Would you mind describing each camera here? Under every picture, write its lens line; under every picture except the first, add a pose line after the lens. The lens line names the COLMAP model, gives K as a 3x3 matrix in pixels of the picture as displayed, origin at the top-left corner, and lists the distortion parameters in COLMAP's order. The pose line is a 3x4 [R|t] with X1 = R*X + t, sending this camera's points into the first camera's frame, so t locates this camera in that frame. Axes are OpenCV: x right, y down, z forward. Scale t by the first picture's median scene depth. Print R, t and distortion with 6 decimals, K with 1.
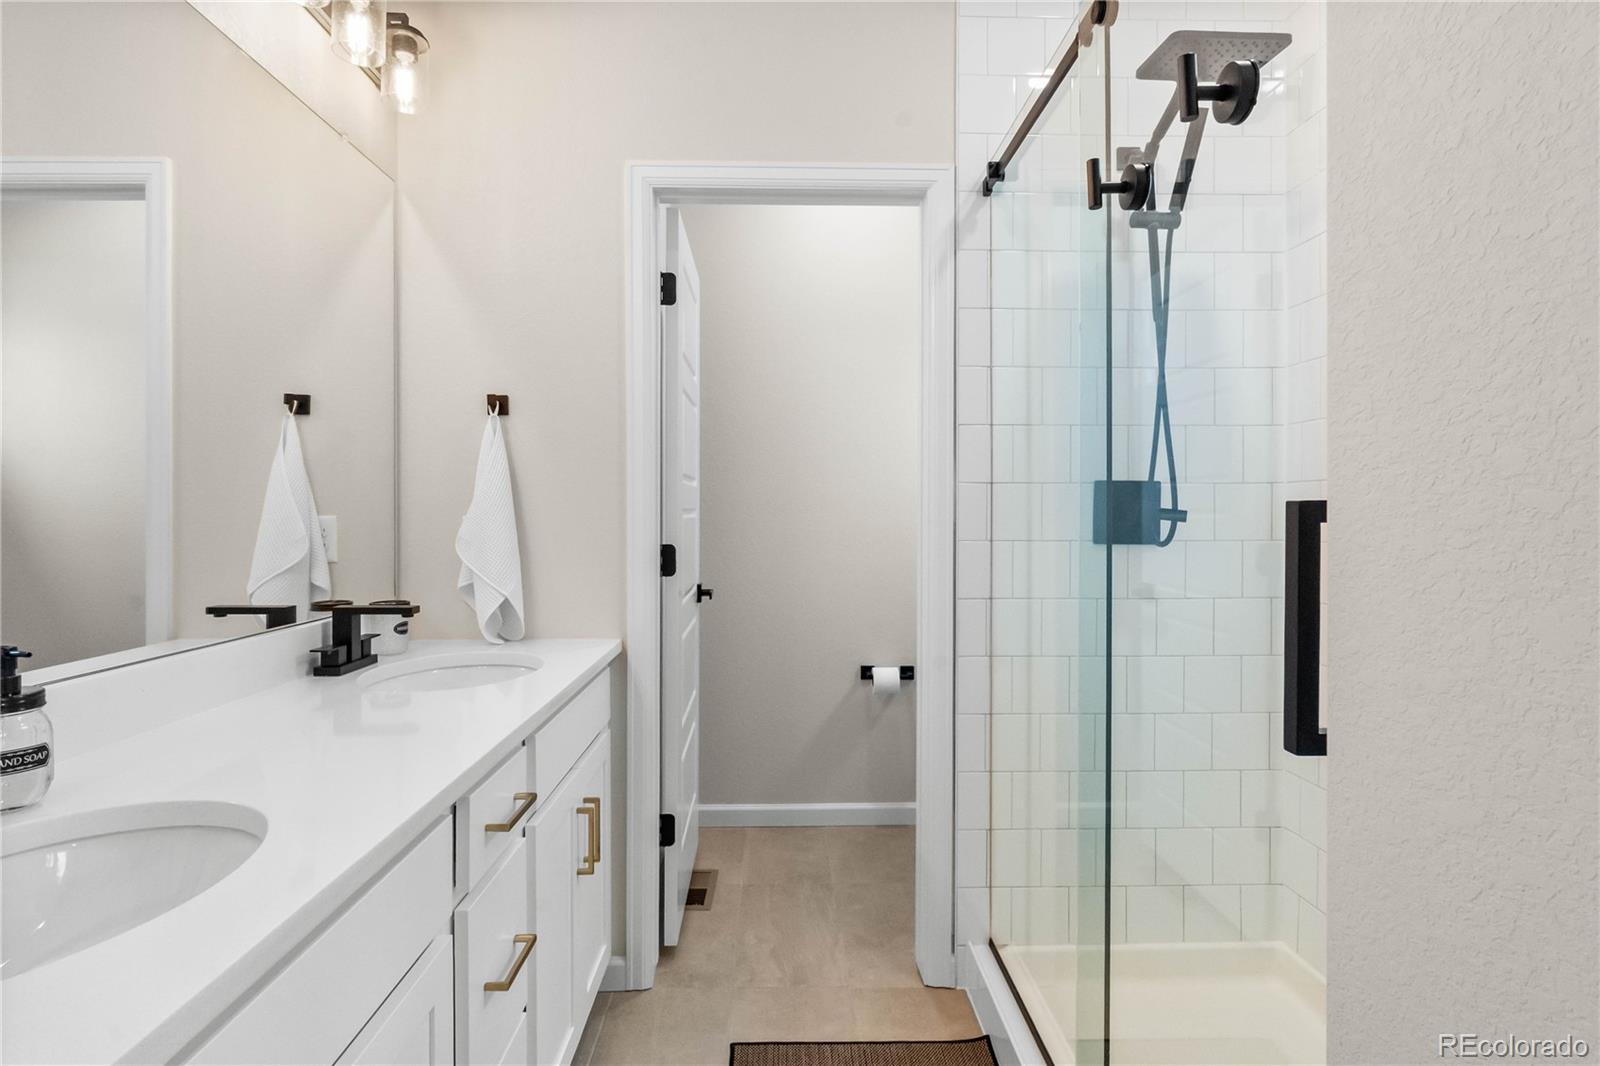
lens RADIAL K [[810.1, 0, 793.1], [0, 810.1, 524.0], [0, 0, 1]] dist [-0.002992, 0.000255]
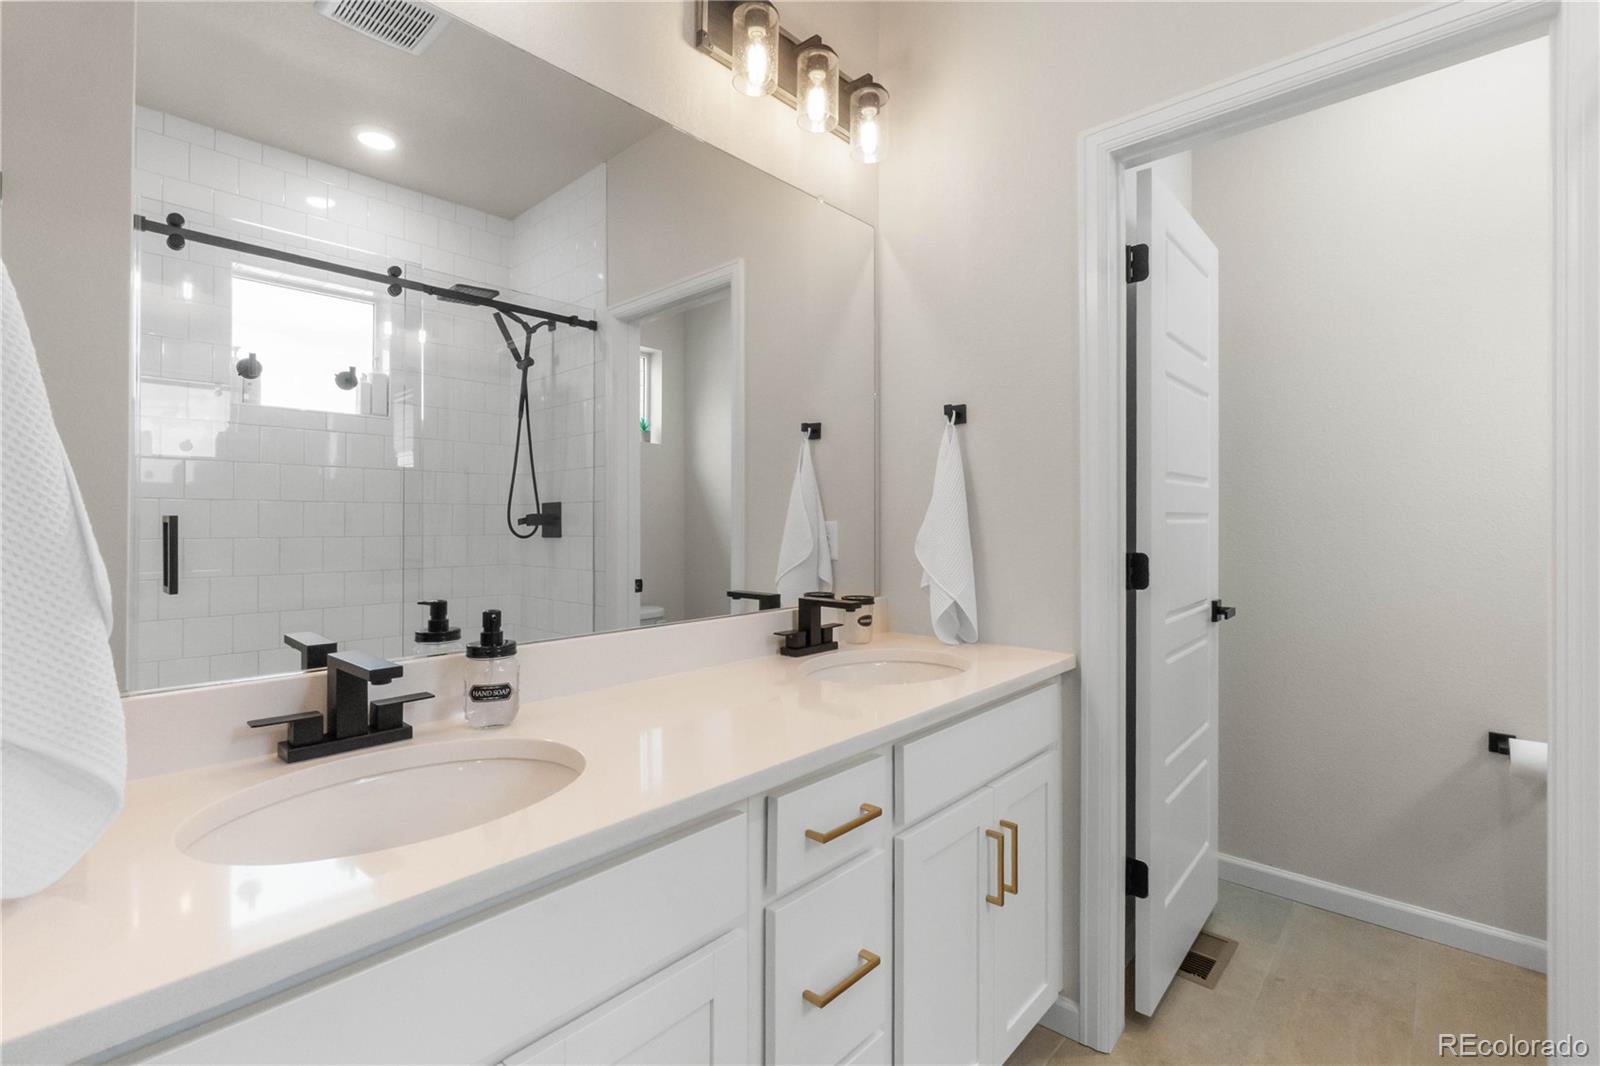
lens RADIAL K [[708.0, 0, 808.3], [0, 708.0, 525.3], [0, 0, 1]] dist [0.004900, 0.001318]
pose [[0.730816, -0.000281, -0.682574, 0.119467], [-0.007441, 0.999937, -0.008379, 0.004625], [0.682534, 0.011202, 0.730768, 0.208830]]
